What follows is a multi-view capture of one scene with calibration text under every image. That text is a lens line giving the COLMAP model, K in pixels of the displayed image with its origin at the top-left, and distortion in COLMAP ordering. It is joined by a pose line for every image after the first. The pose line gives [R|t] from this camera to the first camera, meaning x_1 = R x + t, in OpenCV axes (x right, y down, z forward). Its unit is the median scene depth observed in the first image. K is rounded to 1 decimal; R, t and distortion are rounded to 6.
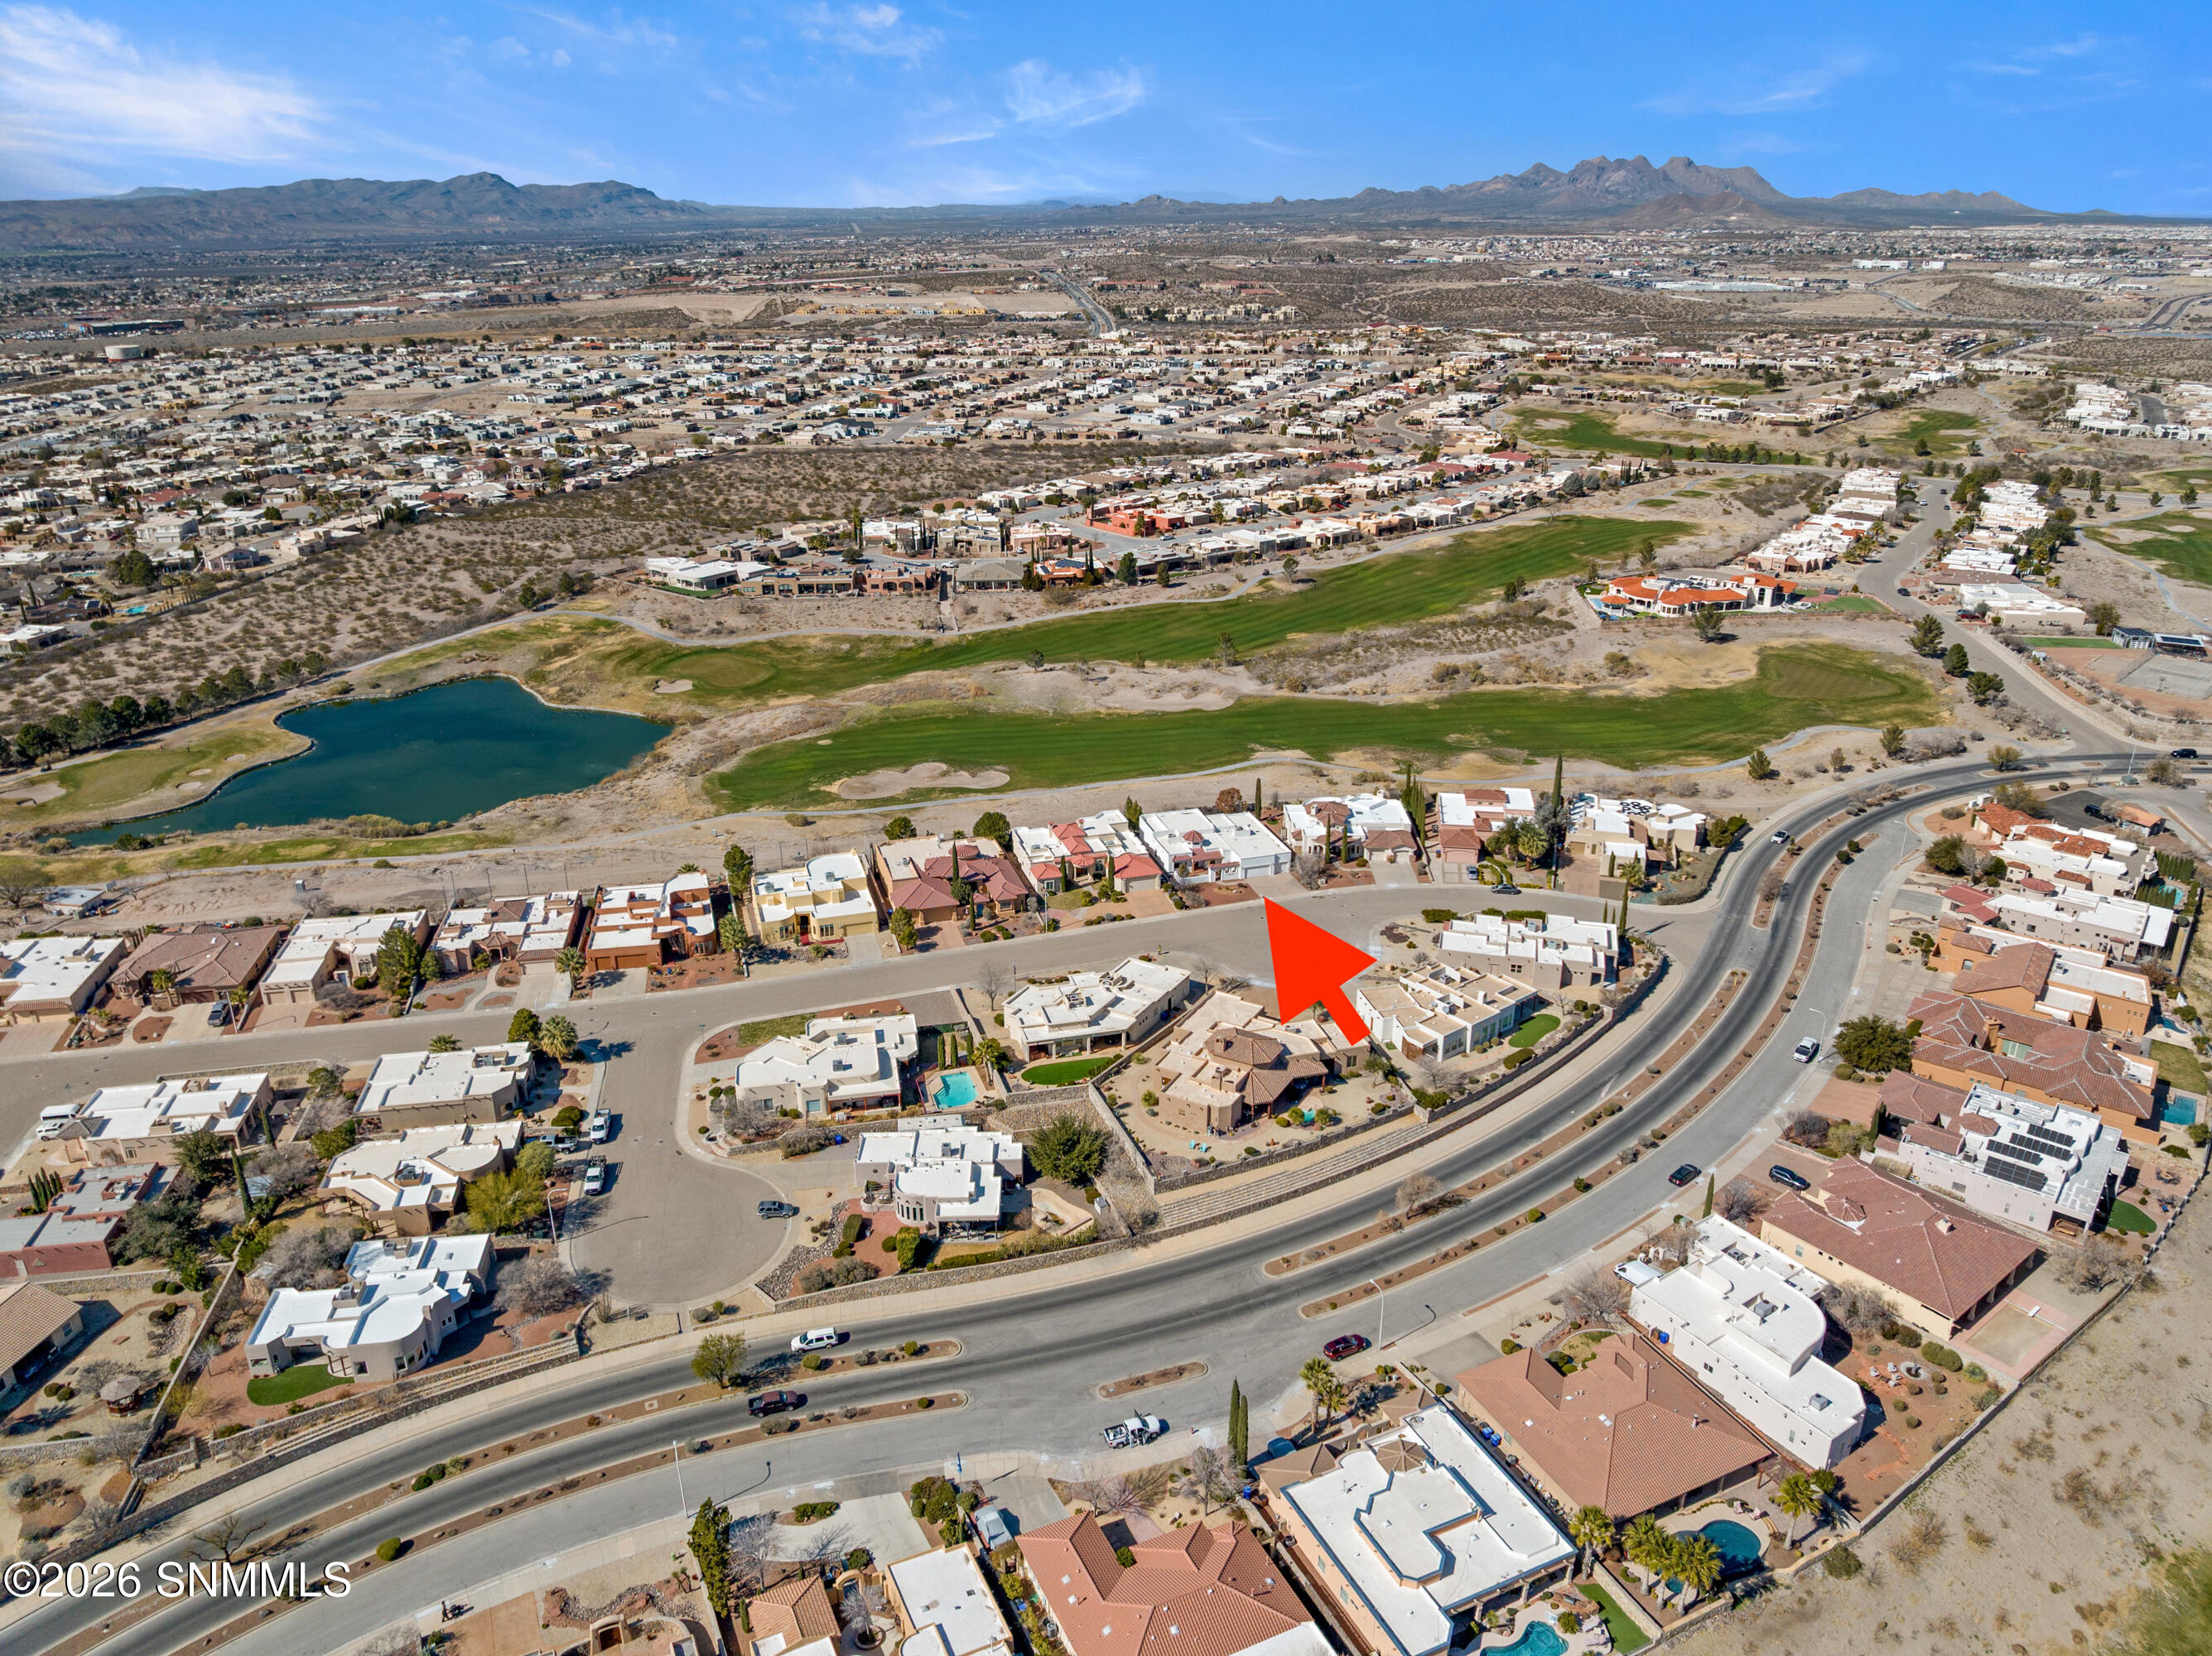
lens RADIAL K [[1553.8, 0, 1114.2], [0, 1553.8, 816.5], [0, 0, 1]] dist [-0.044726, 0.010311]
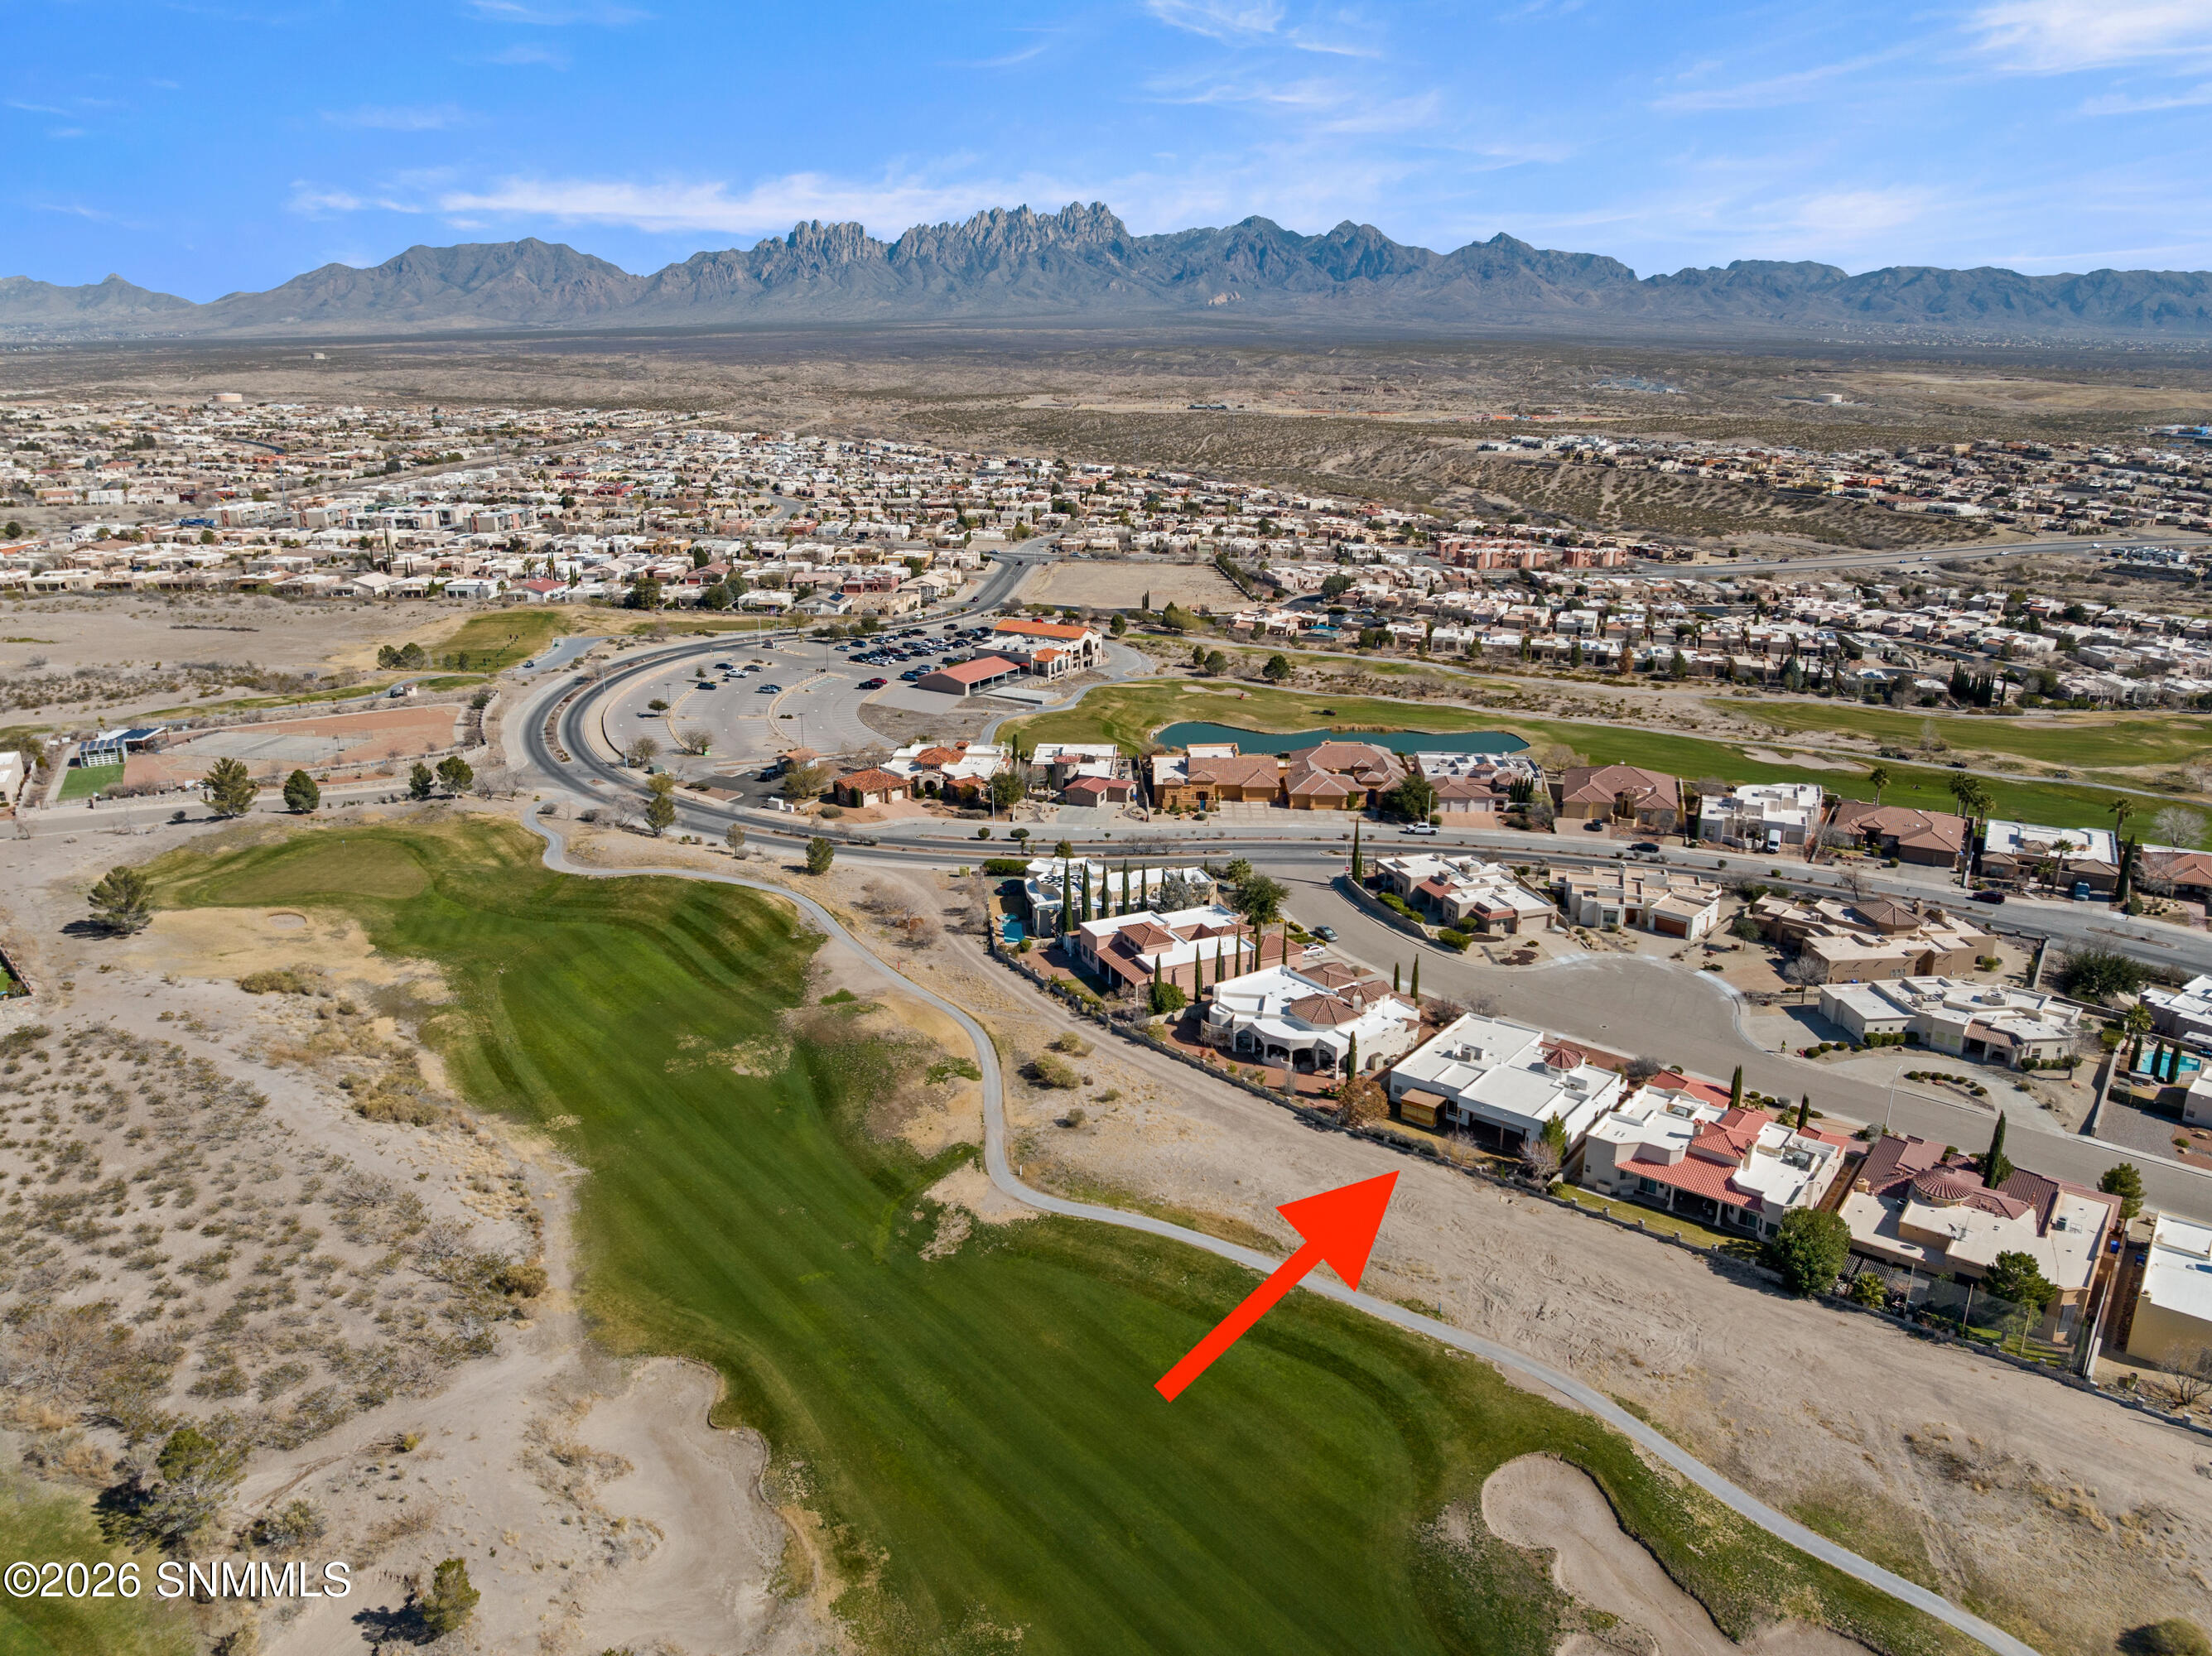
lens RADIAL K [[1553.8, 0, 1114.2], [0, 1553.8, 816.5], [0, 0, 1]] dist [-0.044726, 0.010311]
pose [[-0.577491, -0.236579, 0.781367, -0.243112], [0.301105, 0.827895, 0.473207, -0.327008], [-0.758841, 0.508547, -0.406867, 1.036612]]
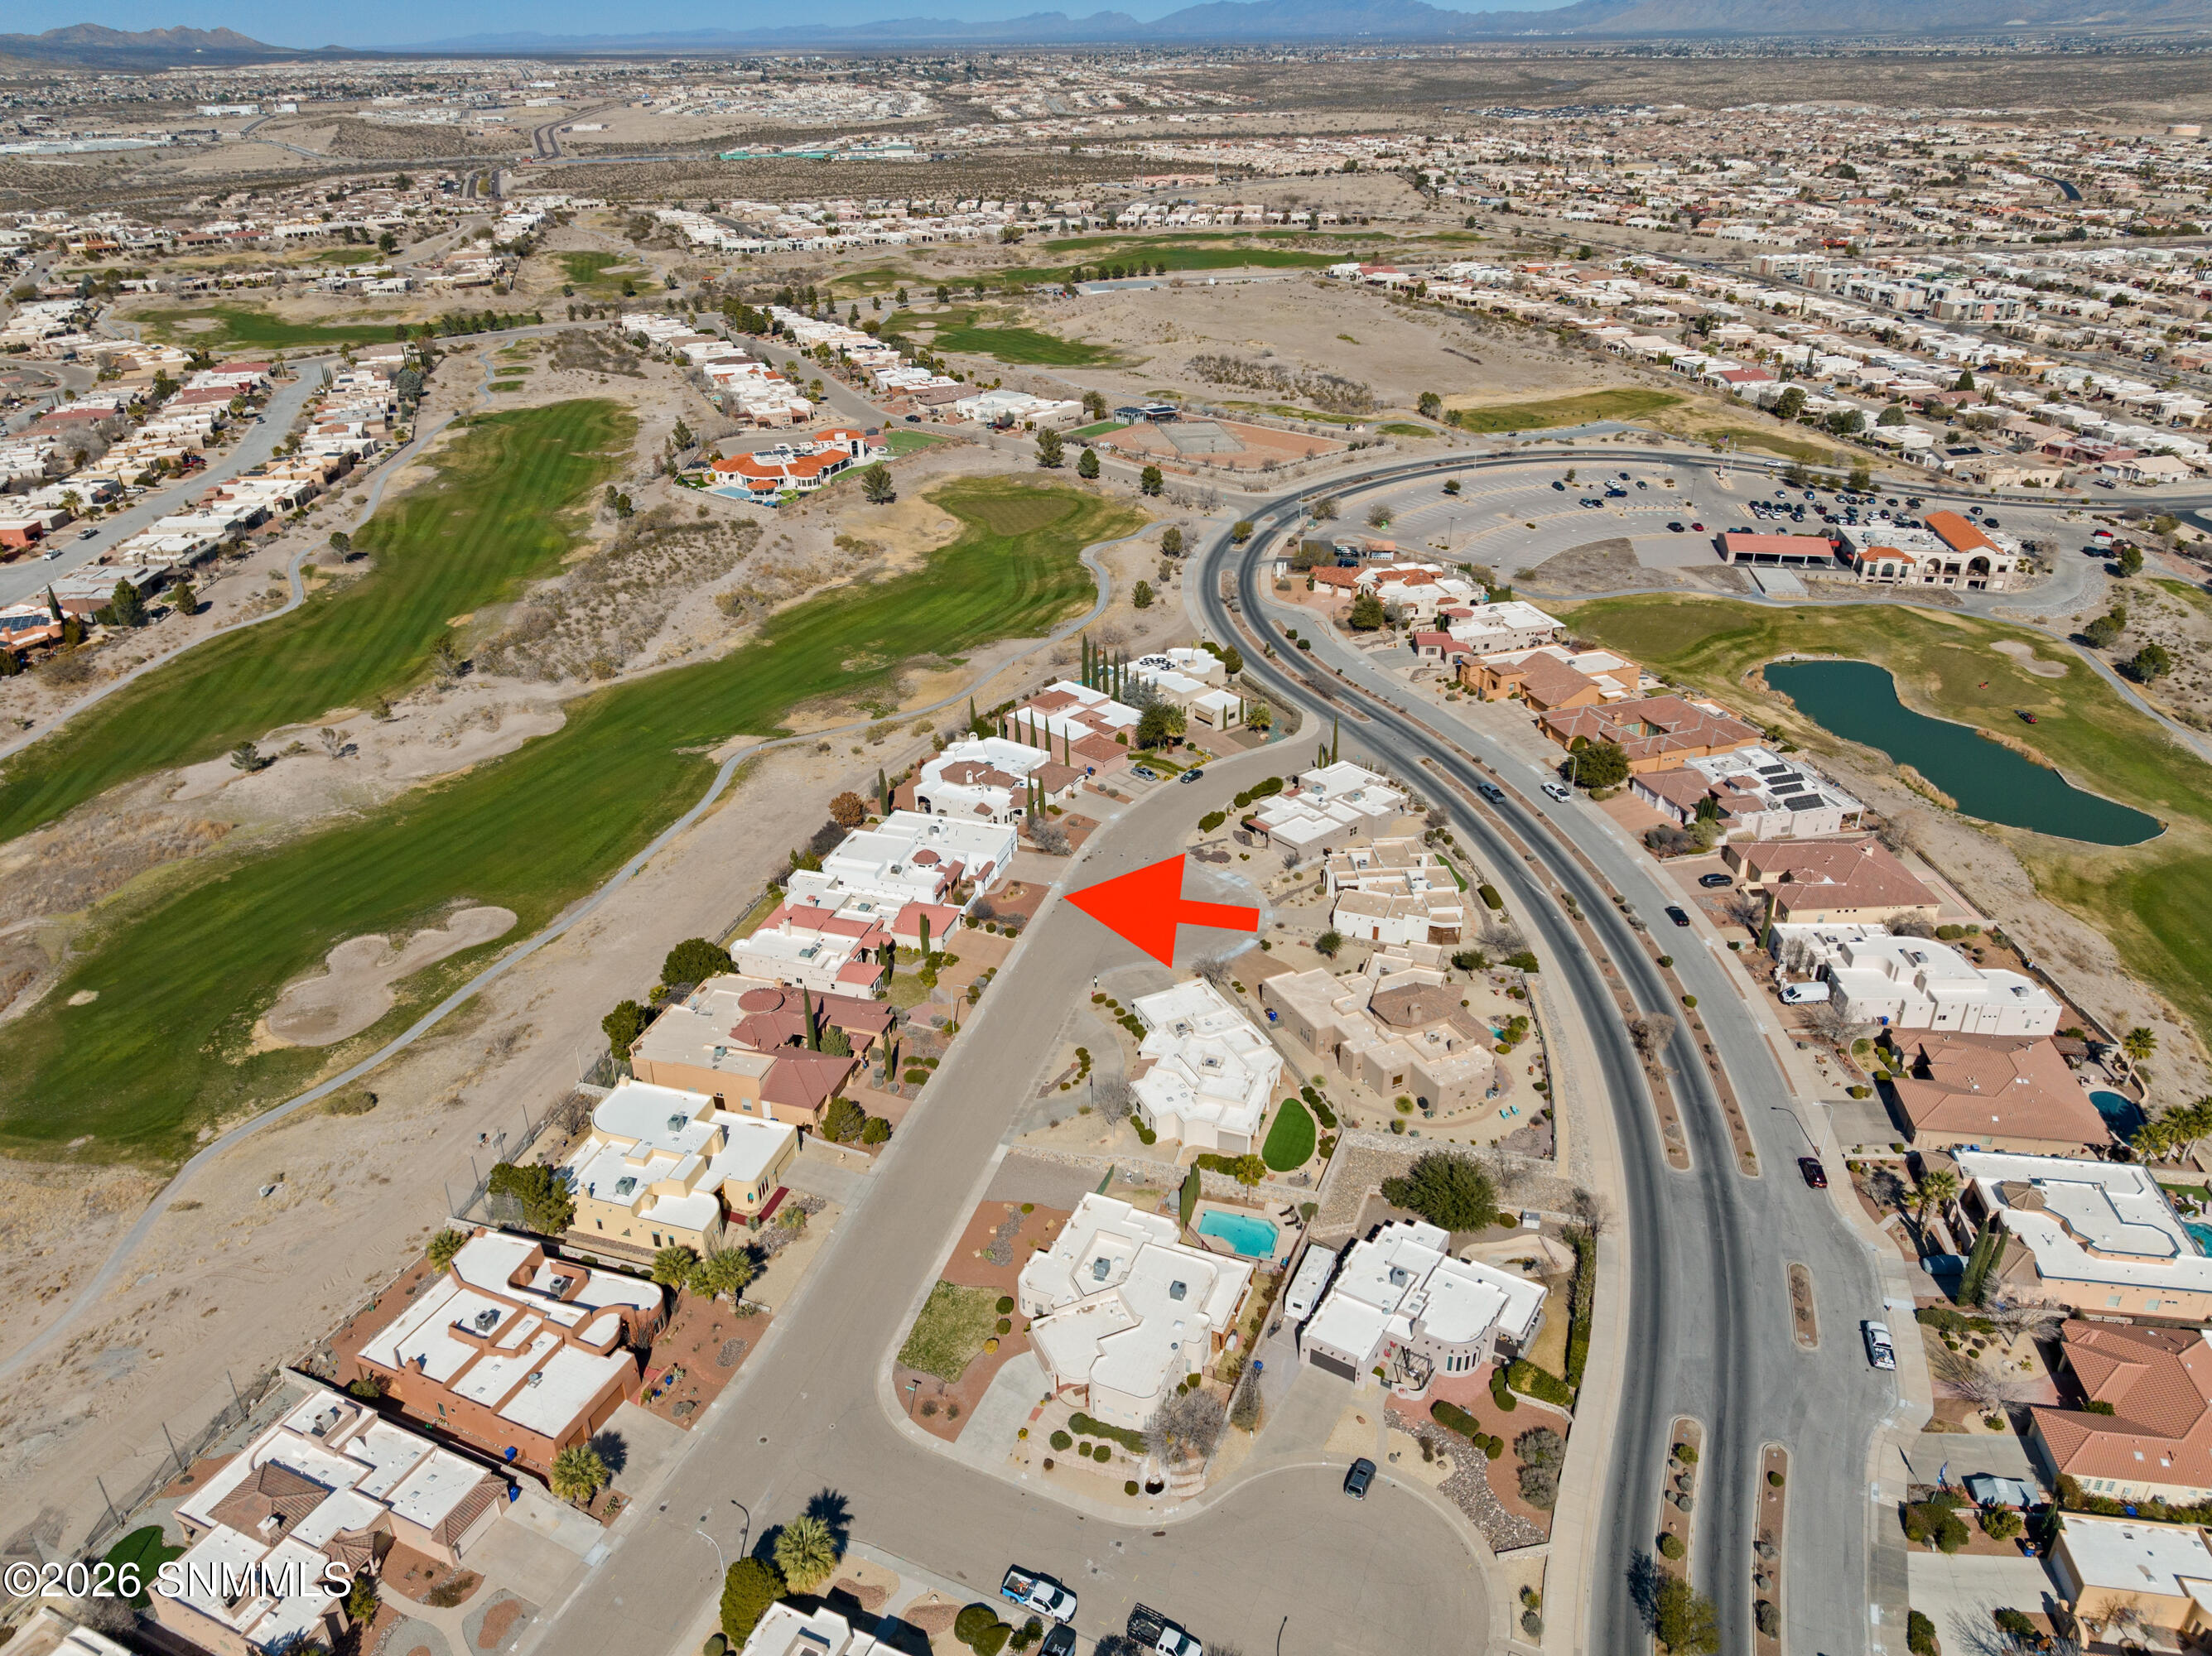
lens RADIAL K [[1553.8, 0, 1114.2], [0, 1553.8, 816.5], [0, 0, 1]] dist [-0.044726, 0.010311]
pose [[0.554249, -0.374351, 0.743417, -0.375745], [0.306095, 0.922237, 0.236190, -0.128960], [-0.774024, 0.096648, 0.625736, 0.319697]]
